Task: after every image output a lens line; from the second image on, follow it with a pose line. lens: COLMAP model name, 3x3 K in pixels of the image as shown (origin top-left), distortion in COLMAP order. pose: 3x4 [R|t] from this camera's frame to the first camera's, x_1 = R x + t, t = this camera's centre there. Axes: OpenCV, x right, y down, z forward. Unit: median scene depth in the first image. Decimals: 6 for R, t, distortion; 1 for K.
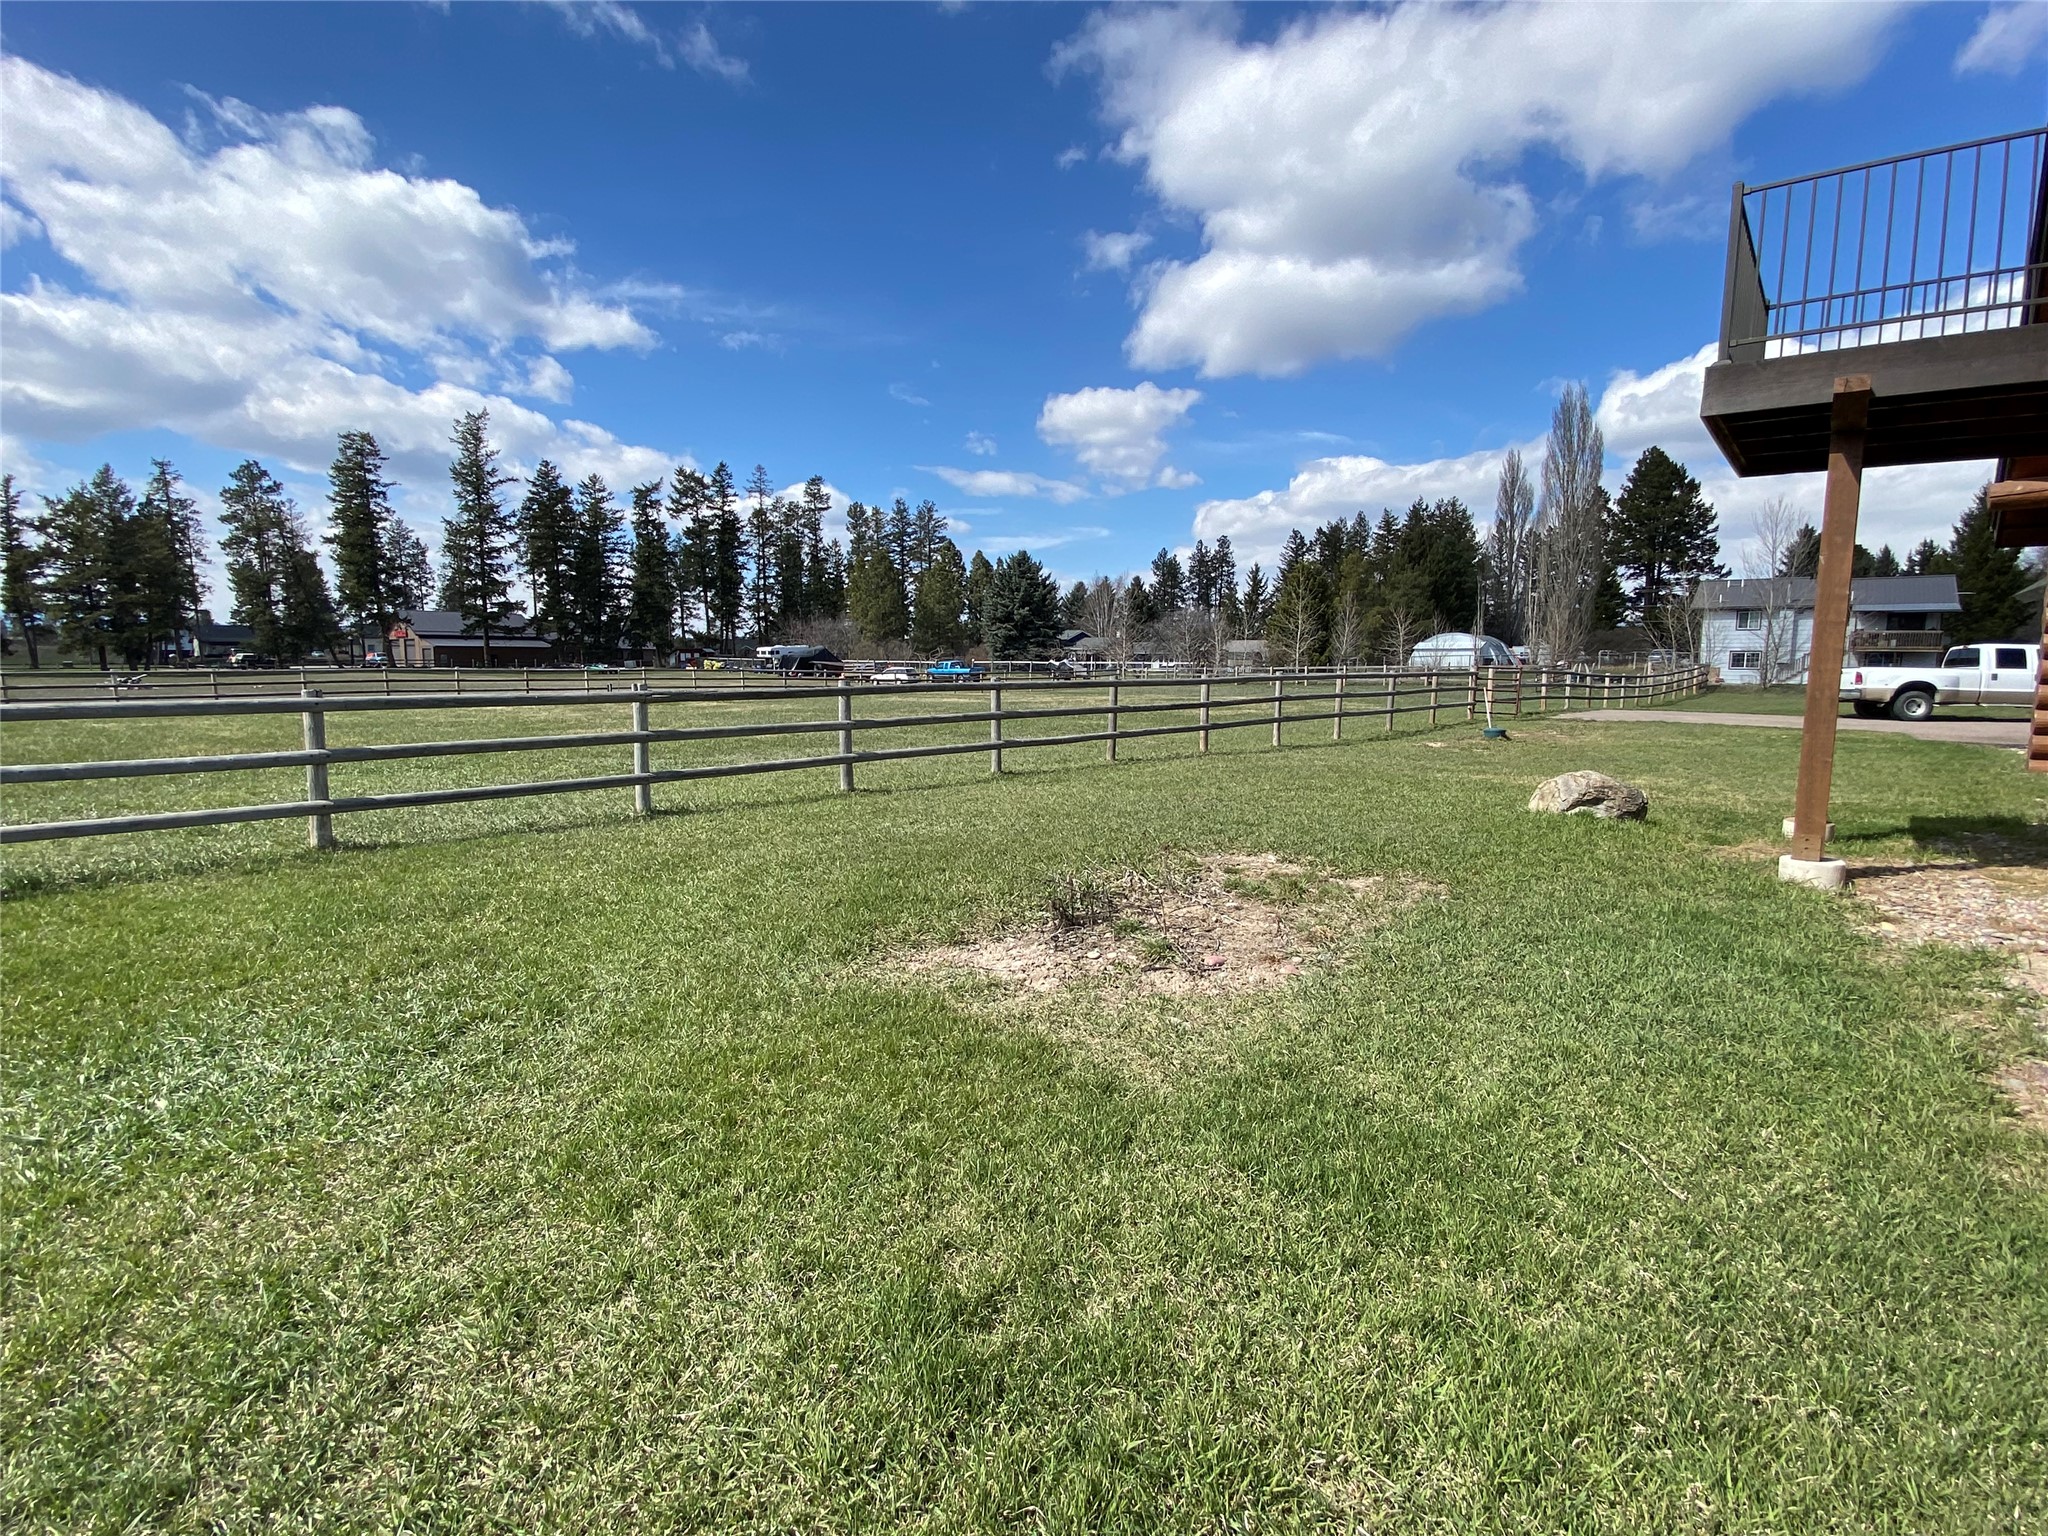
lens RADIAL K [[964.8, 0, 1024.0], [0, 964.8, 768.0], [0, 0, 1]] dist [-0.000980, -0.000876]
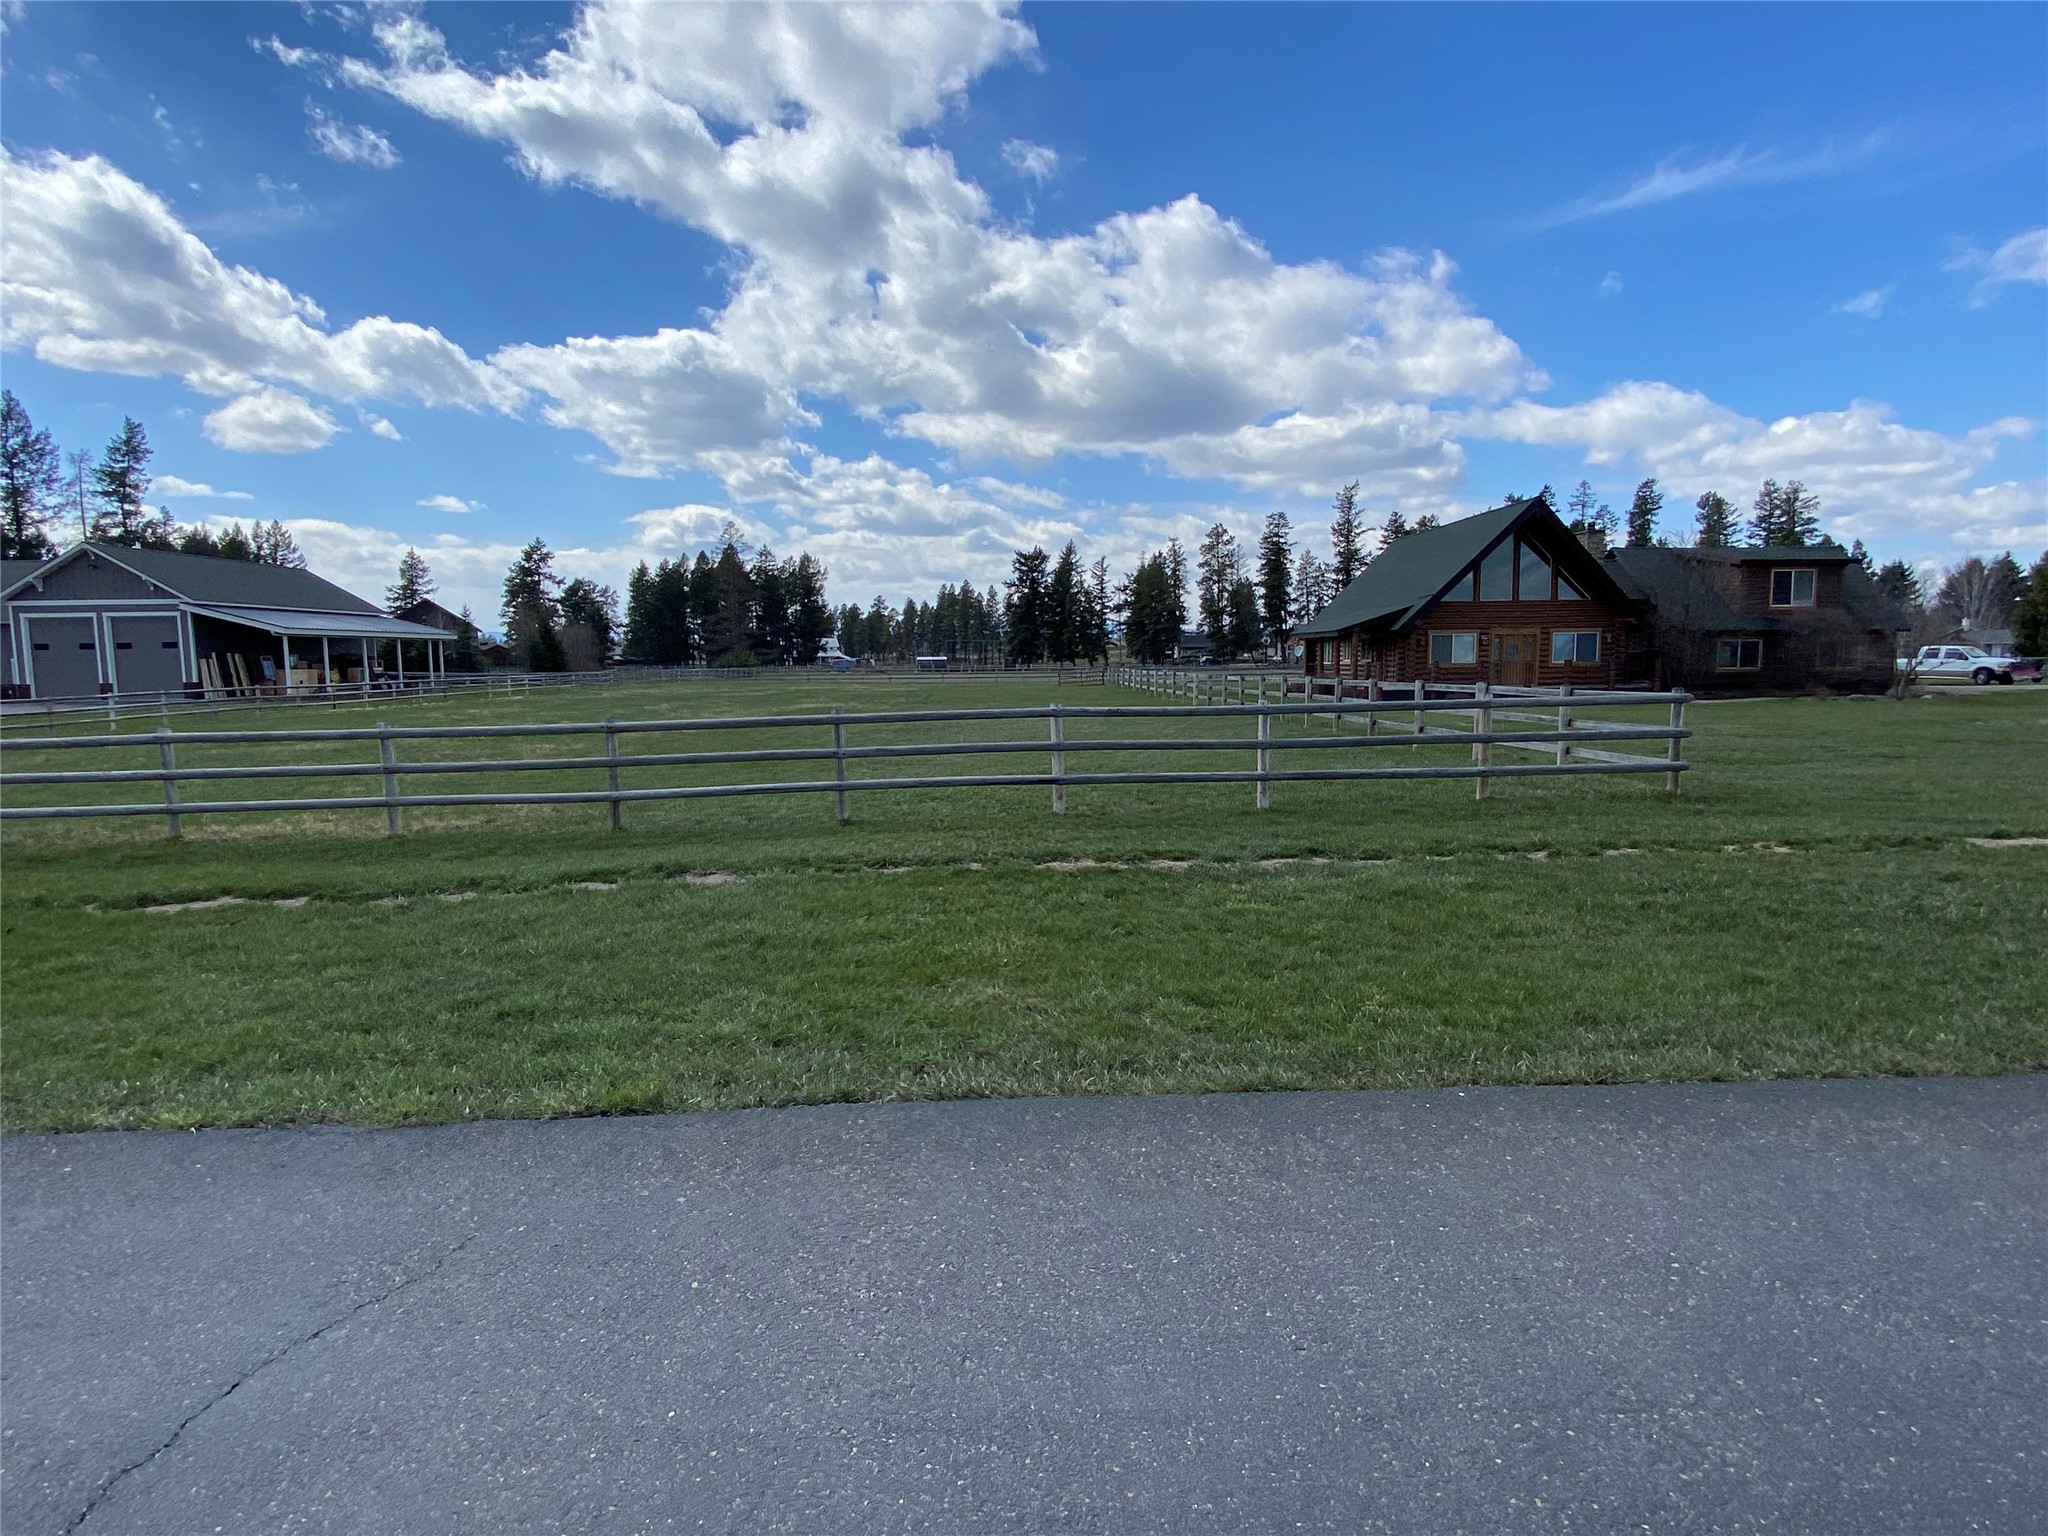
lens RADIAL K [[1105.5, 0, 1024.0], [0, 1105.5, 768.0], [0, 0, 1]] dist [0.000803, -0.000108]
pose [[0.673249, 0.057150, -0.737204, 0.248487], [-0.063525, 0.997793, 0.019337, 0.033431], [0.736682, 0.033812, 0.675394, -0.326800]]
